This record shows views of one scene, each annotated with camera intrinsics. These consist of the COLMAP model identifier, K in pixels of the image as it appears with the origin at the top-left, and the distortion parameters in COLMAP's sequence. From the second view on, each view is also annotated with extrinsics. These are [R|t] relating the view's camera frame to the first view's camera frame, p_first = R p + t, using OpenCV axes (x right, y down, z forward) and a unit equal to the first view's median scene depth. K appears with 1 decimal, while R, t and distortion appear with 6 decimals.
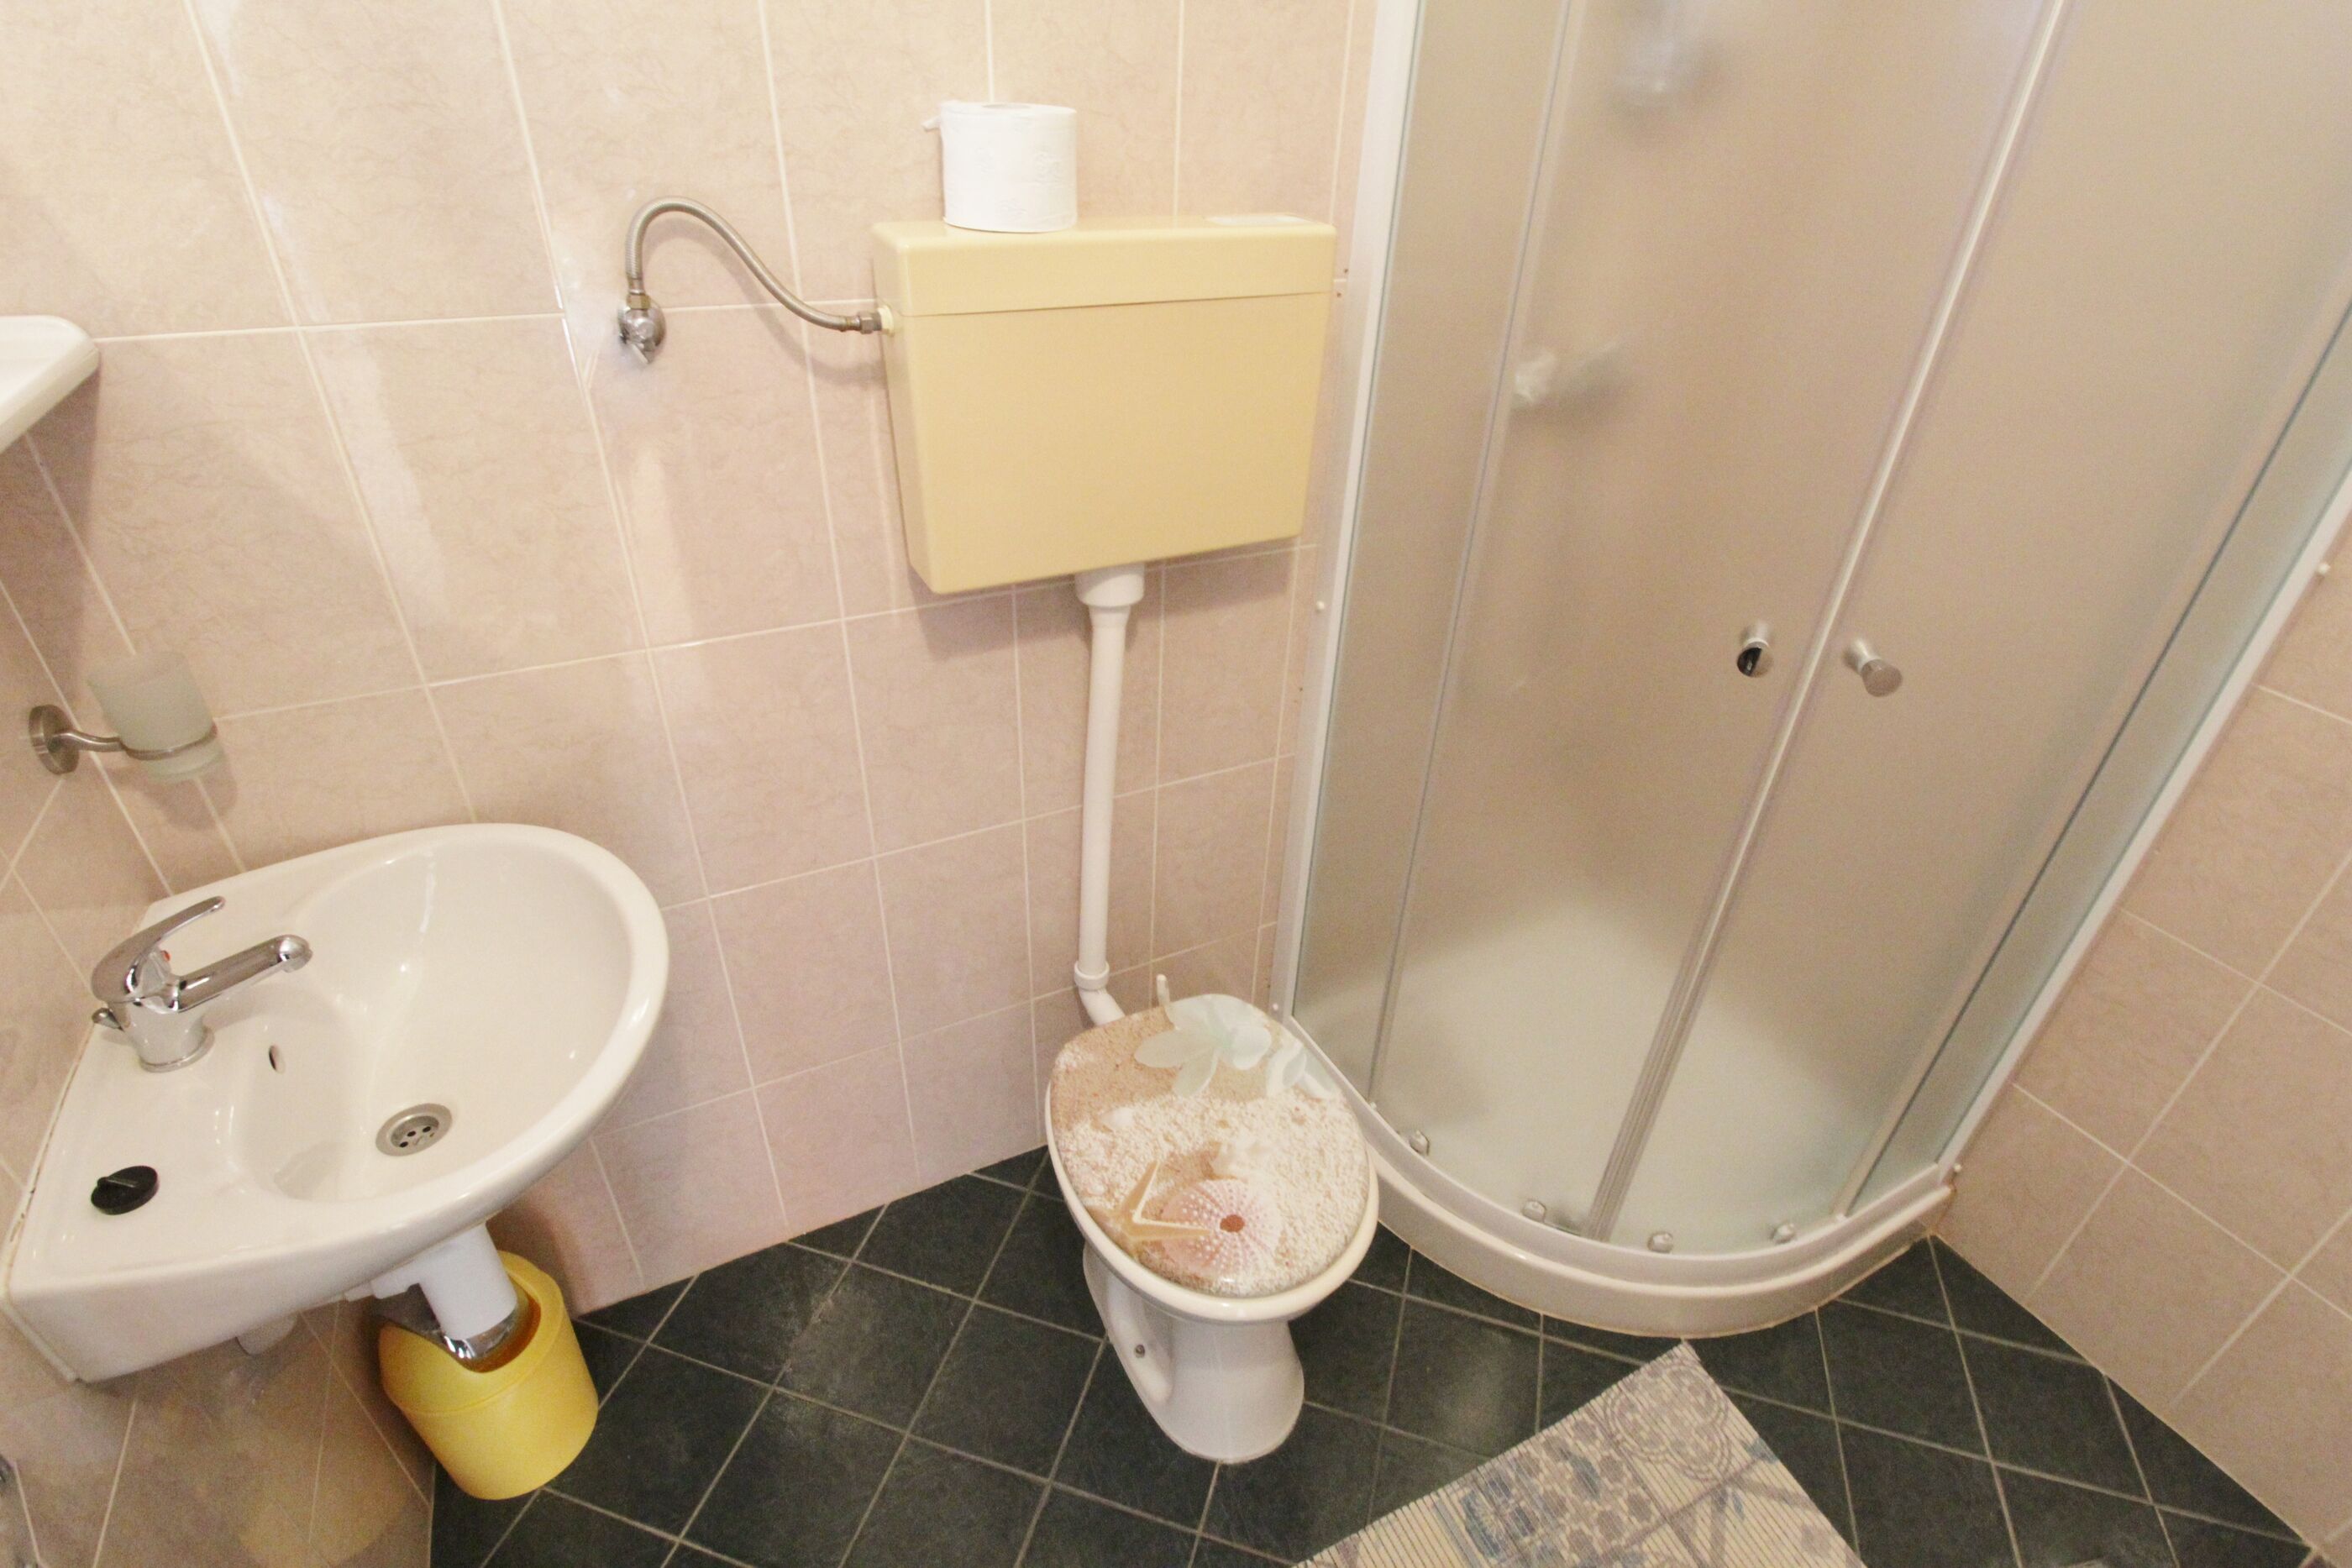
lens RADIAL K [[1143.7, 0, 1204.0], [0, 1143.7, 791.6], [0, 0, 1]] dist [0.003929, -0.014291]
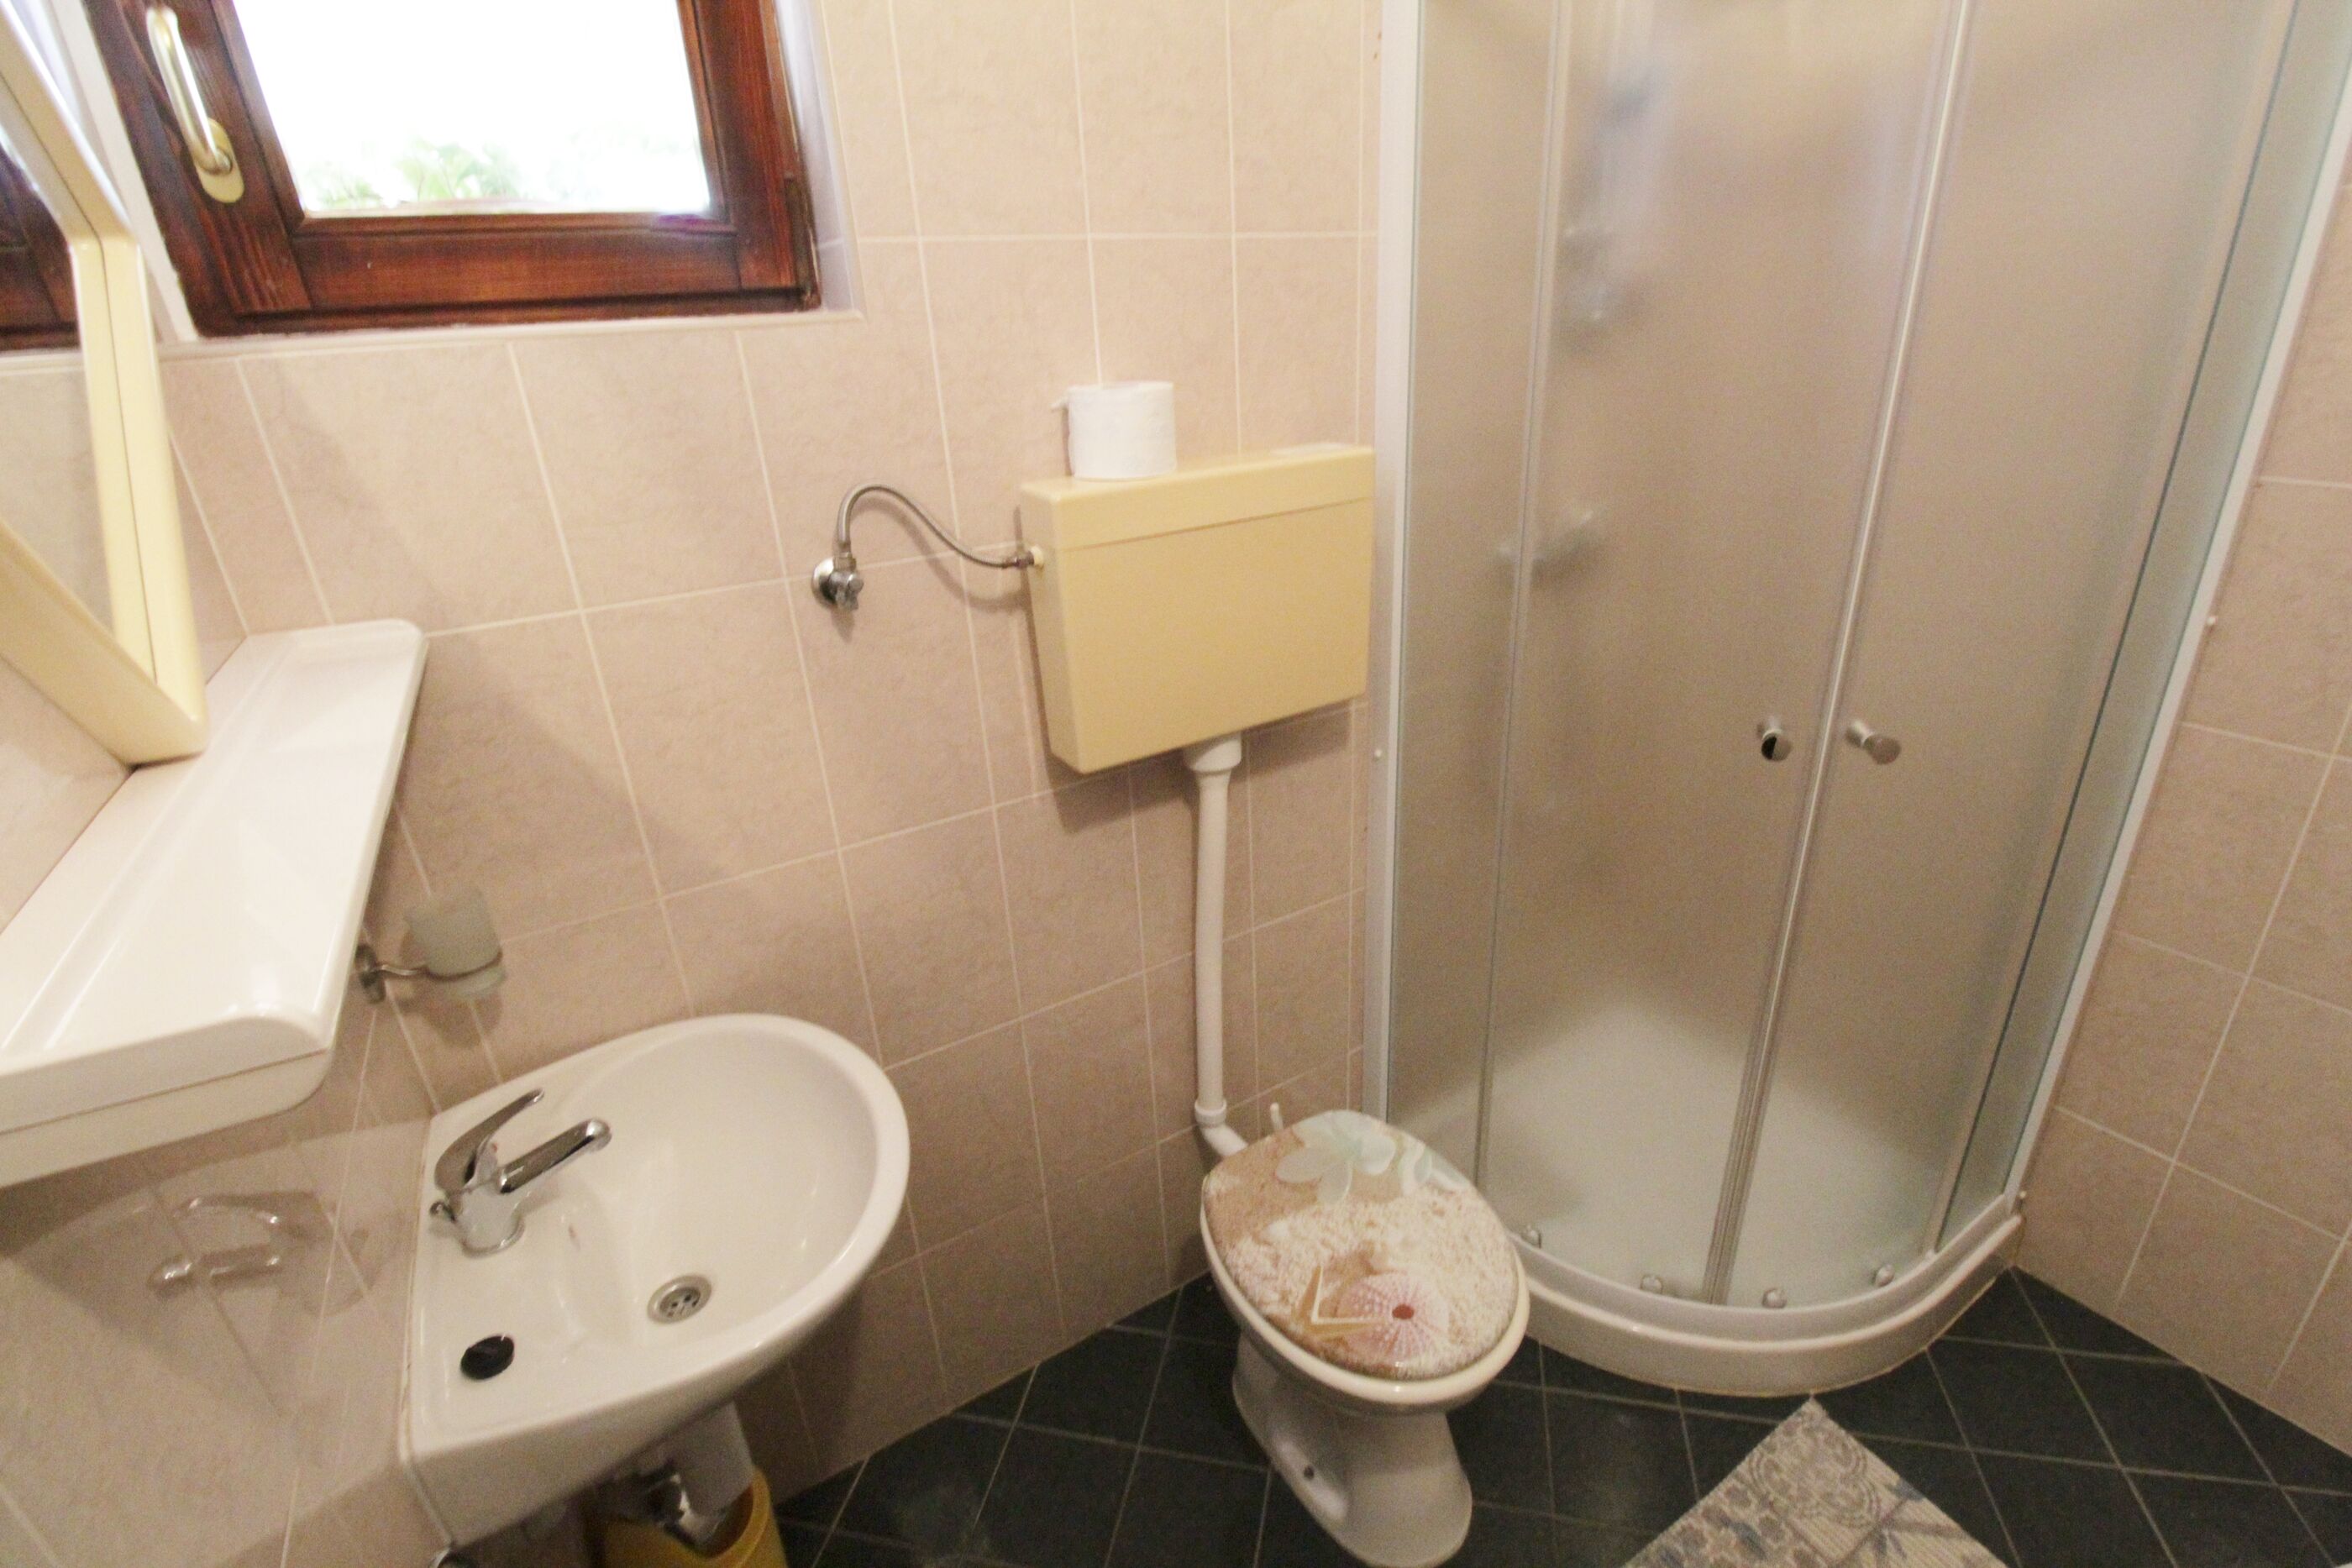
lens RADIAL K [[1096.0, 0, 1202.5], [0, 1096.0, 787.8], [0, 0, 1]] dist [0.001746, -0.013559]
pose [[0.992790, -0.115415, 0.032365, -0.140223], [0.119189, 0.979181, -0.164311, 0.039150], [-0.012727, 0.166984, 0.985877, -0.103448]]
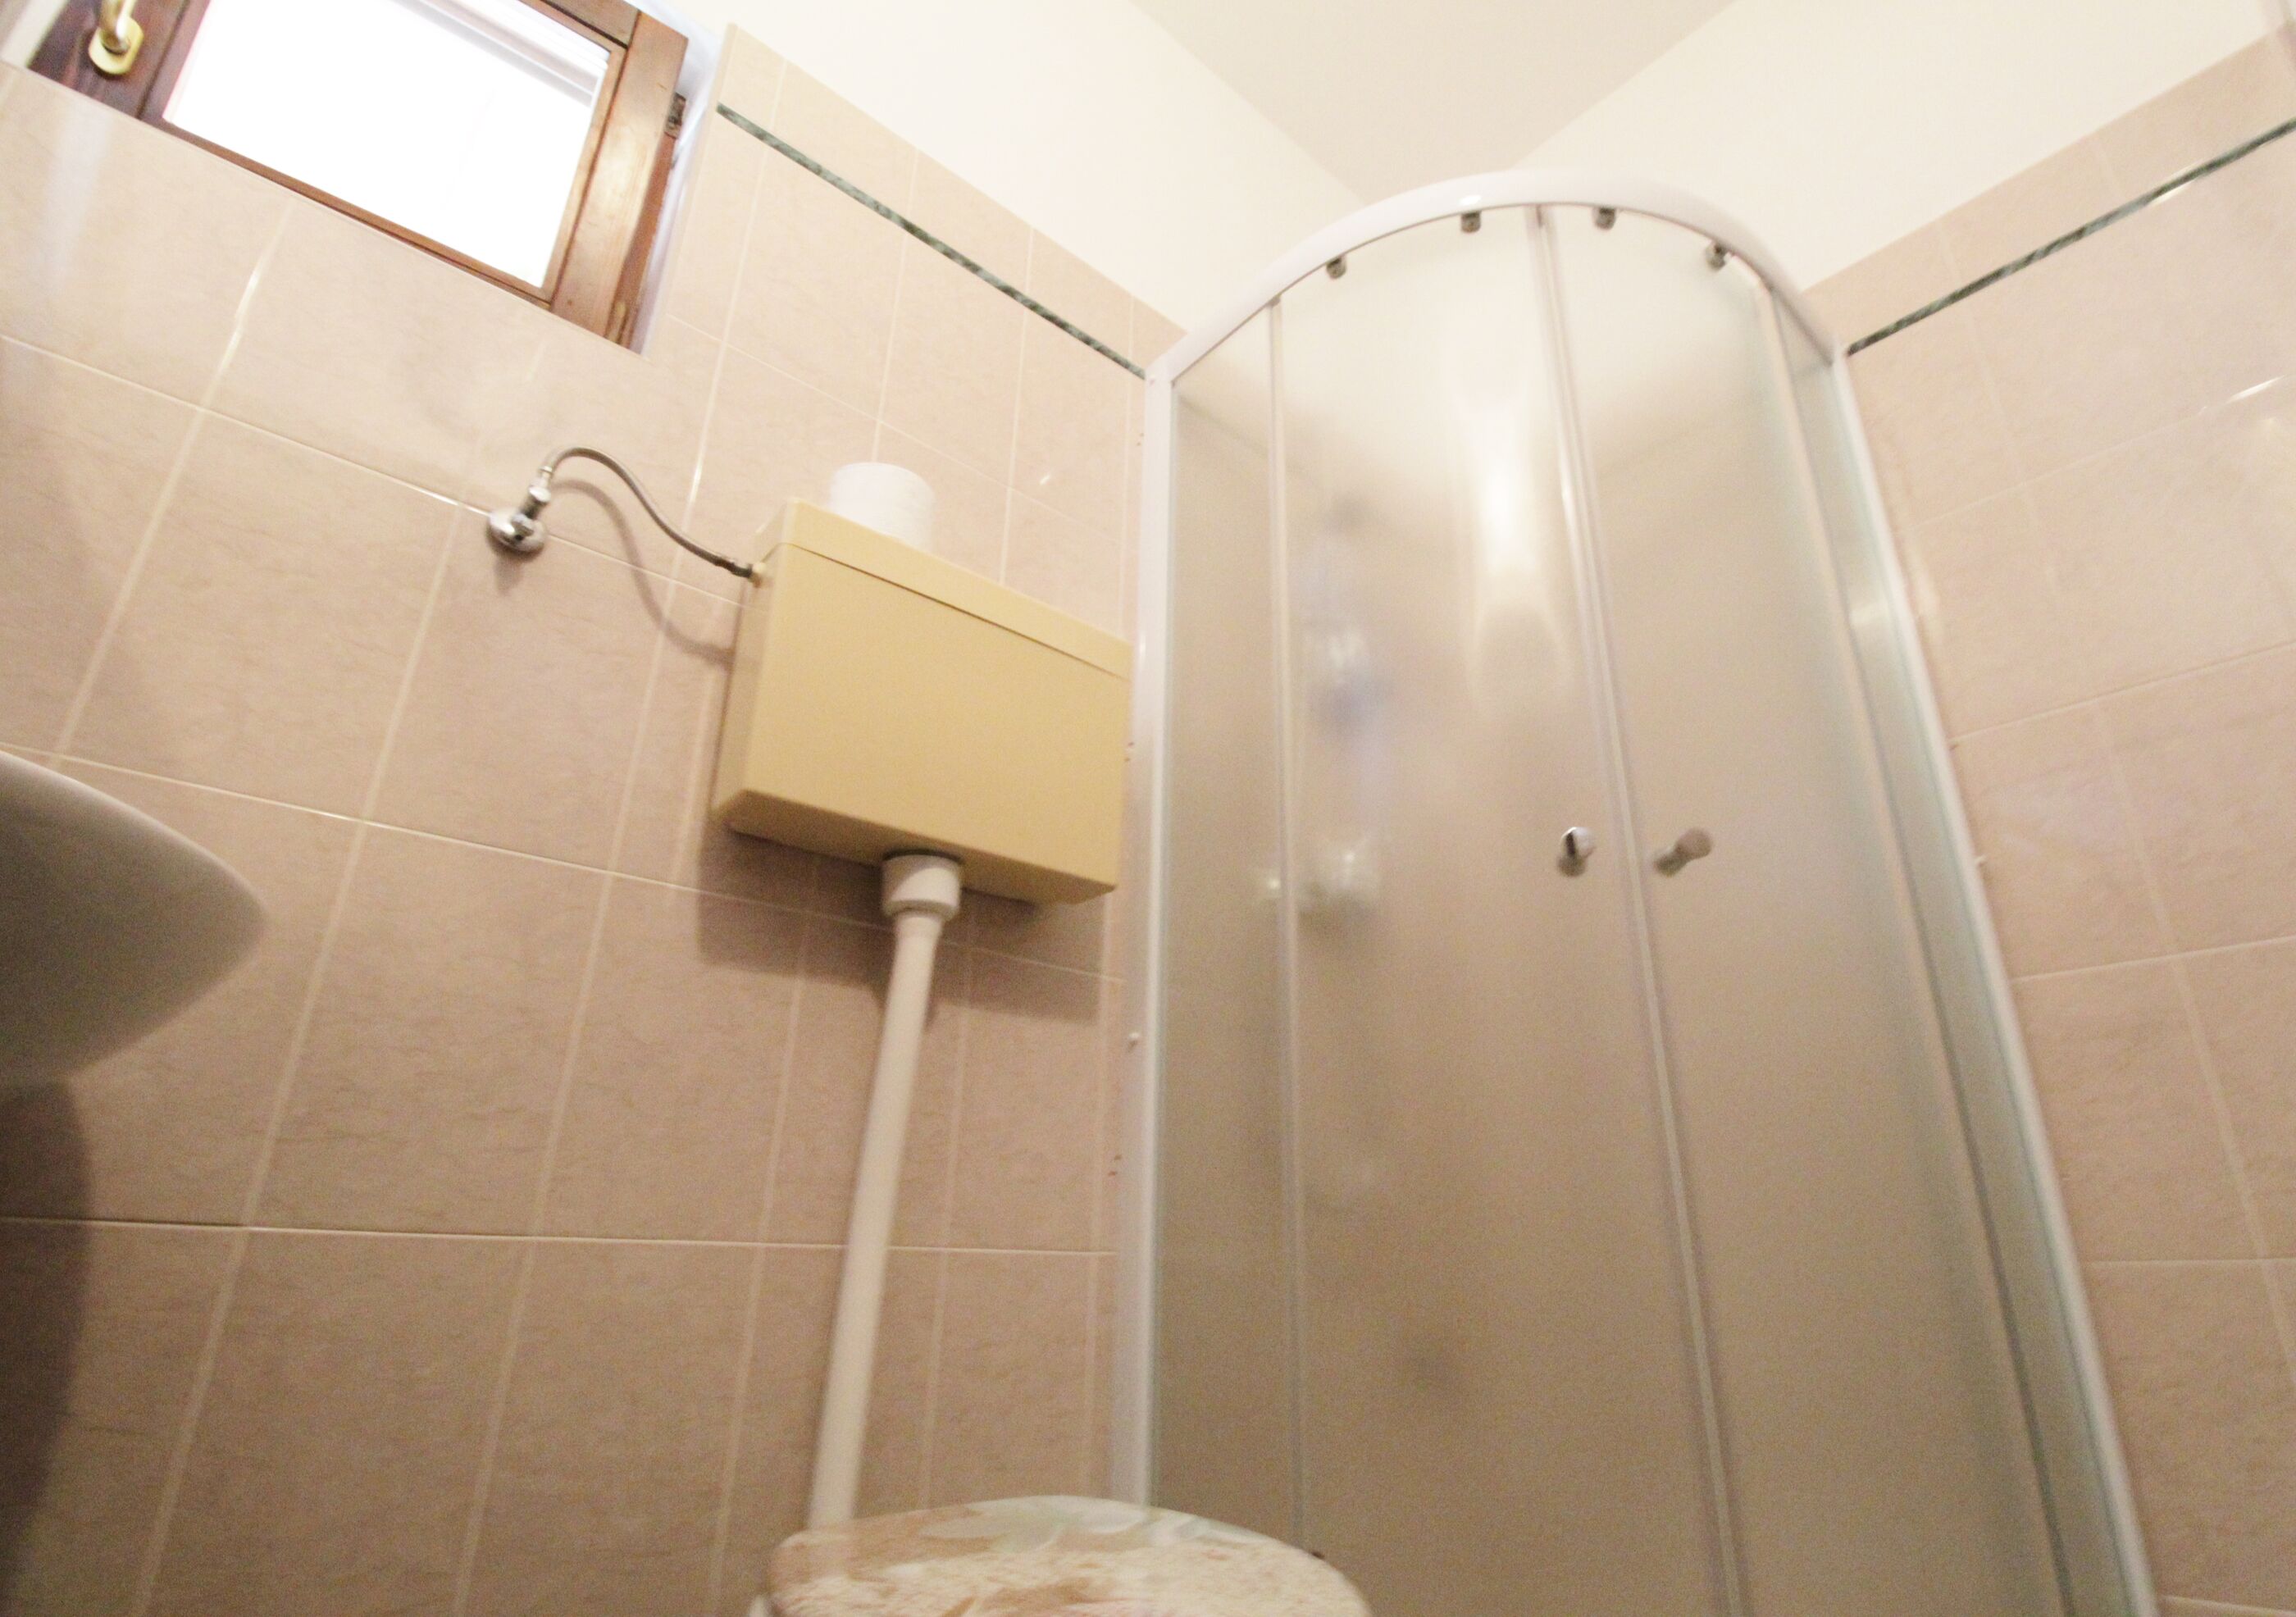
lens RADIAL K [[1132.0, 0, 1173.4], [0, 1132.0, 812.1], [0, 0, 1]] dist [0.000673, -0.012280]
pose [[0.975558, 0.050150, 0.213945, -0.087070], [0.145968, 0.579876, -0.801522, 0.573155], [-0.164258, 0.813160, 0.558382, 0.420415]]
